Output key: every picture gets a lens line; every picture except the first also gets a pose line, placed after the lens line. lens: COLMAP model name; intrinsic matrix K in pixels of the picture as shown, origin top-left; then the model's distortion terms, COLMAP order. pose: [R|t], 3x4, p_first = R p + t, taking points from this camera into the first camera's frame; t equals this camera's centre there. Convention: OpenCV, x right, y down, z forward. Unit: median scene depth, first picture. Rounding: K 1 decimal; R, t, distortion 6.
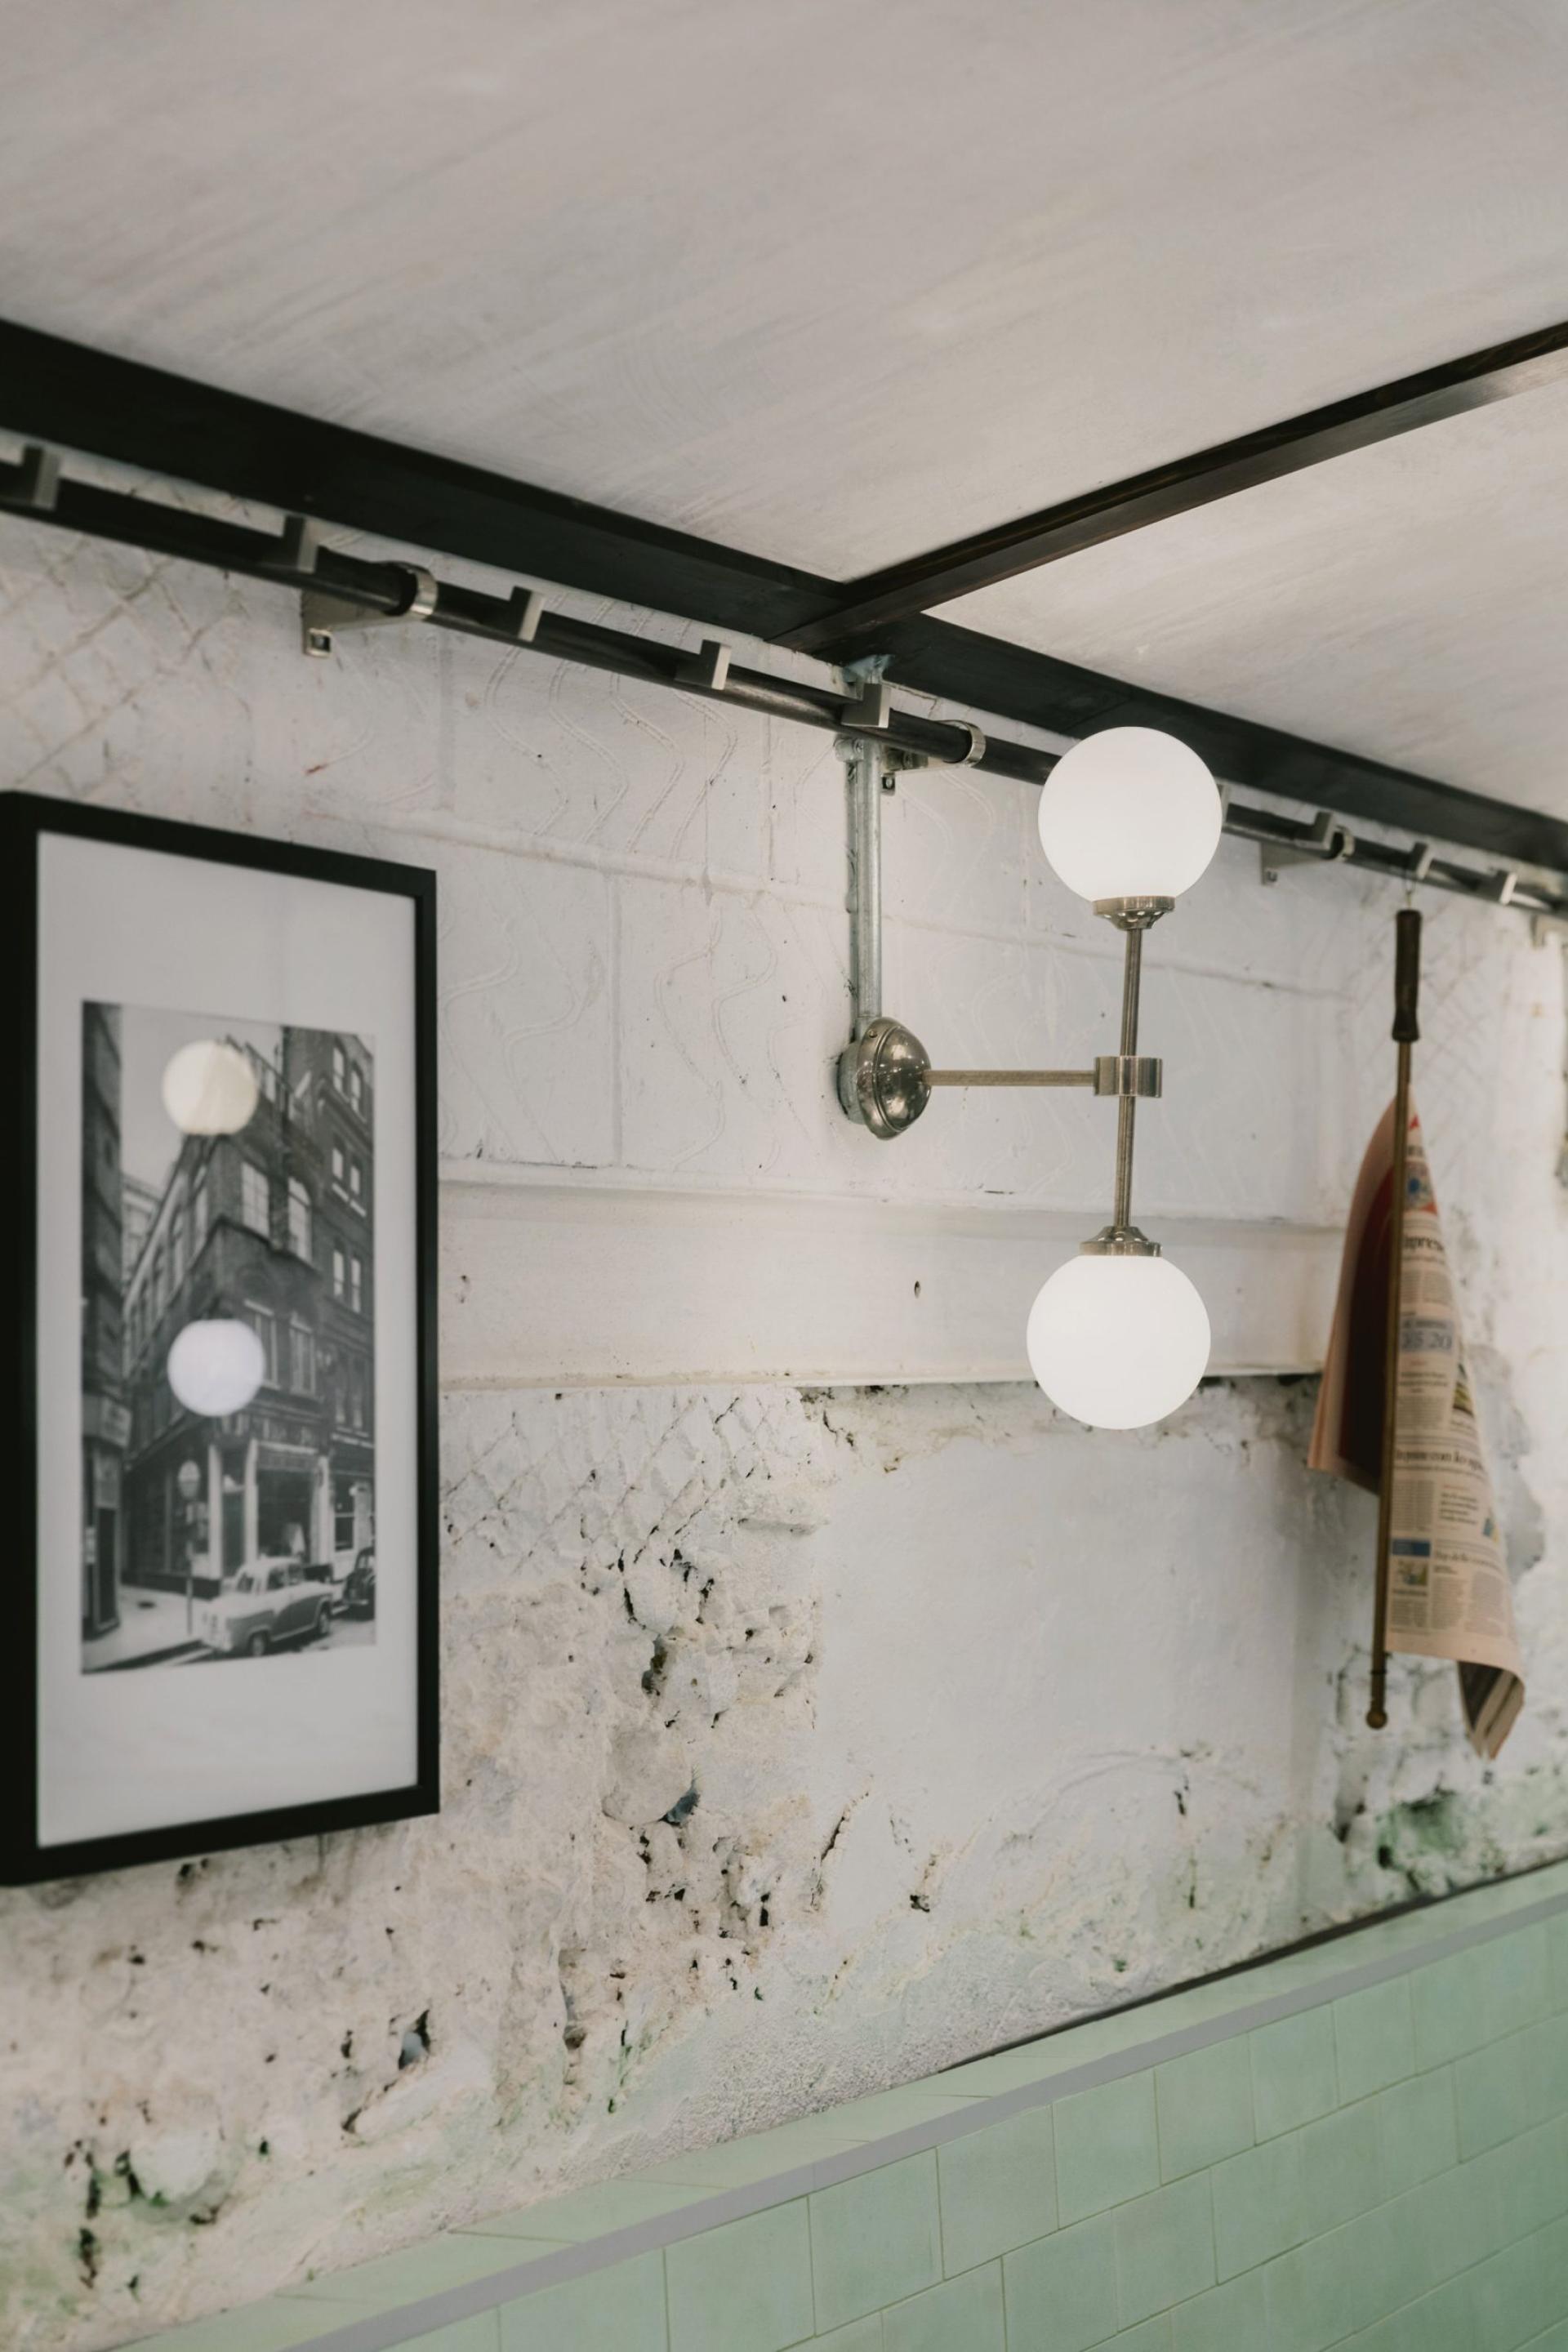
lens RADIAL K [[4395.9, 0, 927.2], [0, 4395.9, 1080.0], [0, 0, 1]] dist [-0.006427, -0.053088]
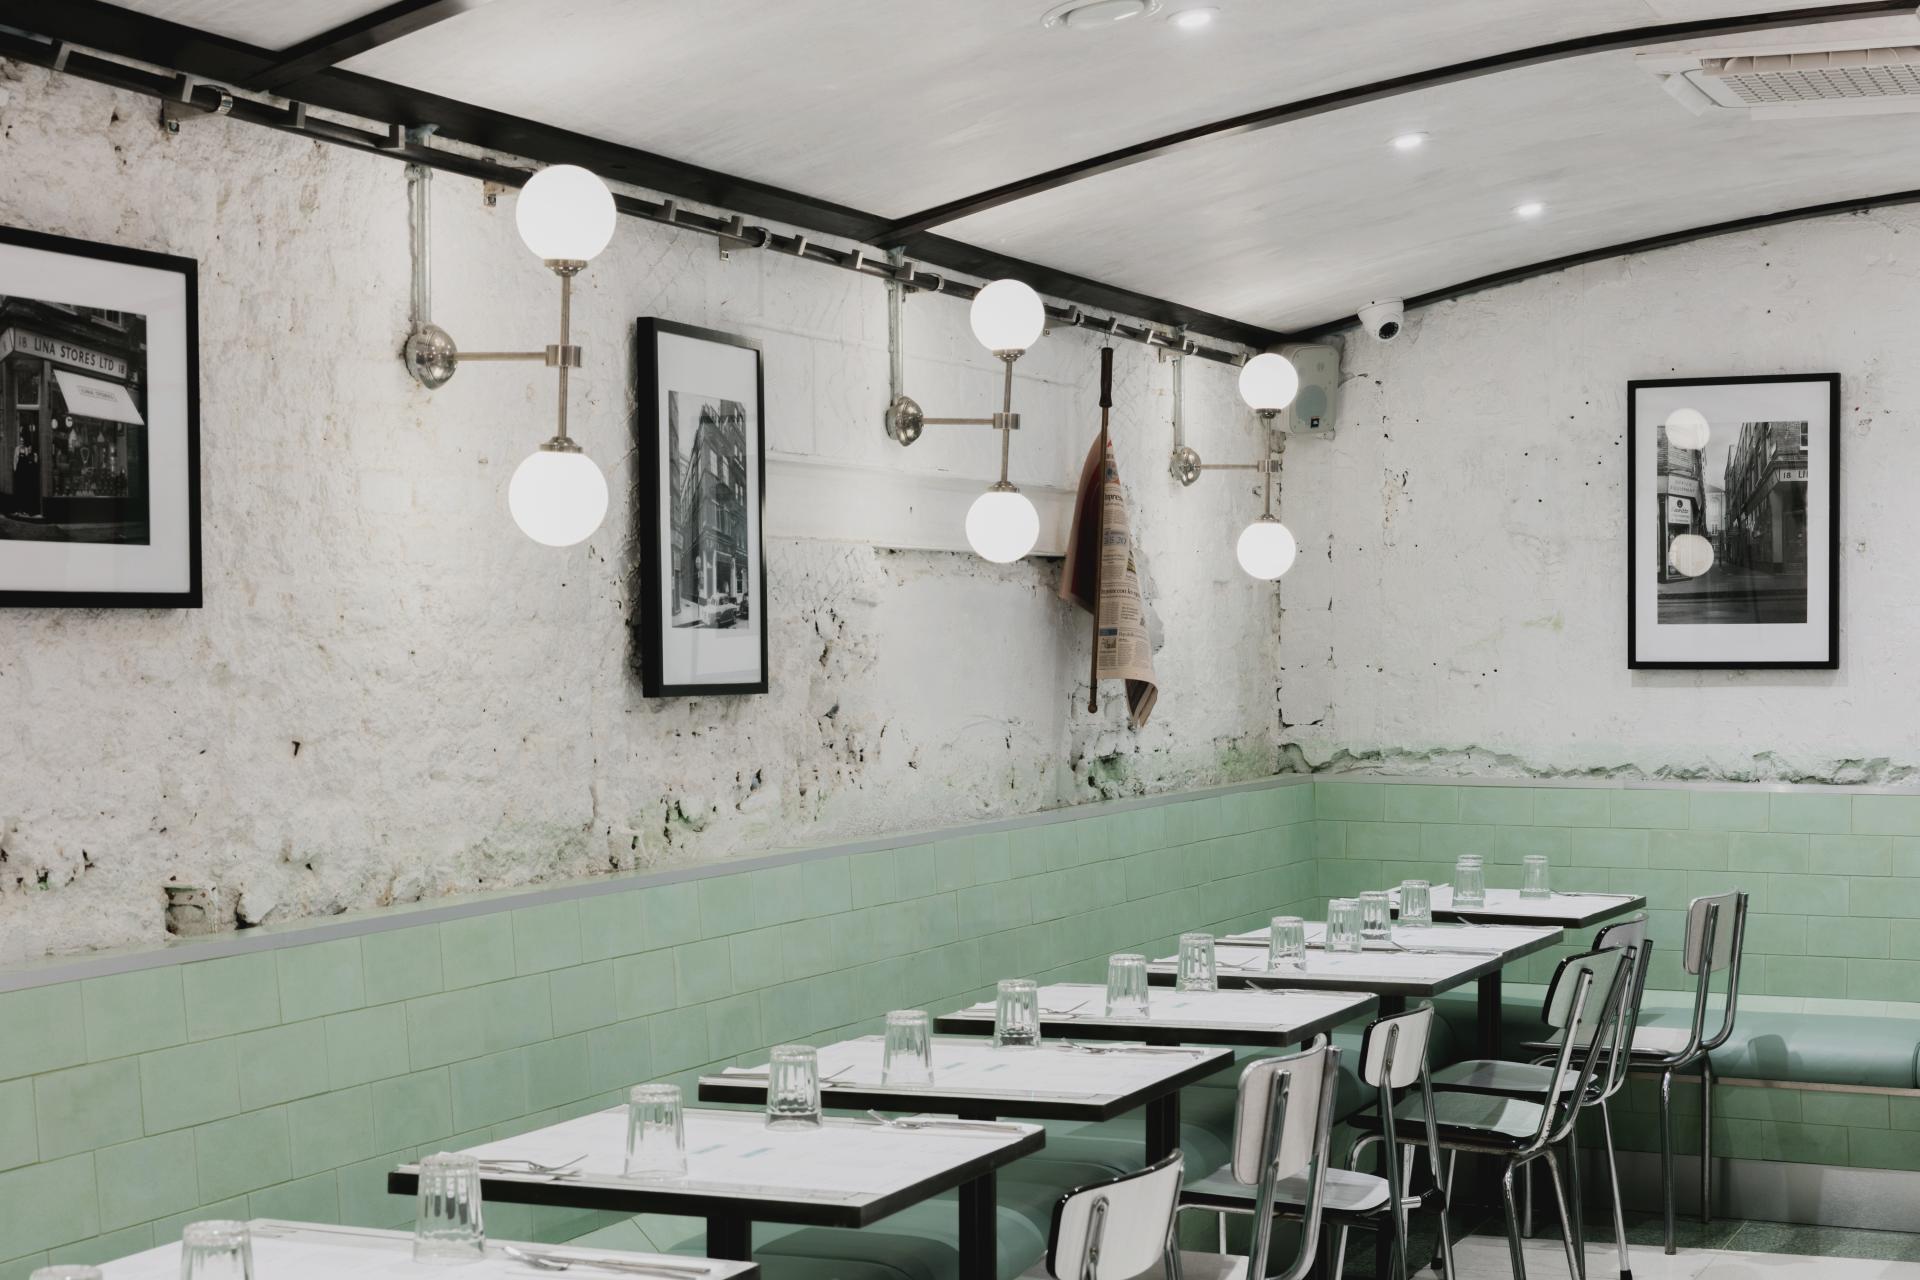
lens RADIAL K [[3419.8, 0, 960.0], [0, 3419.8, 640.0], [0, 0, 1]] dist [0.023520, 0.079836]
pose [[0.995828, -0.001544, 0.091233, -0.157030], [-0.003905, 0.998220, 0.059518, 0.007963], [-0.091162, -0.059626, 0.994049, -0.921085]]
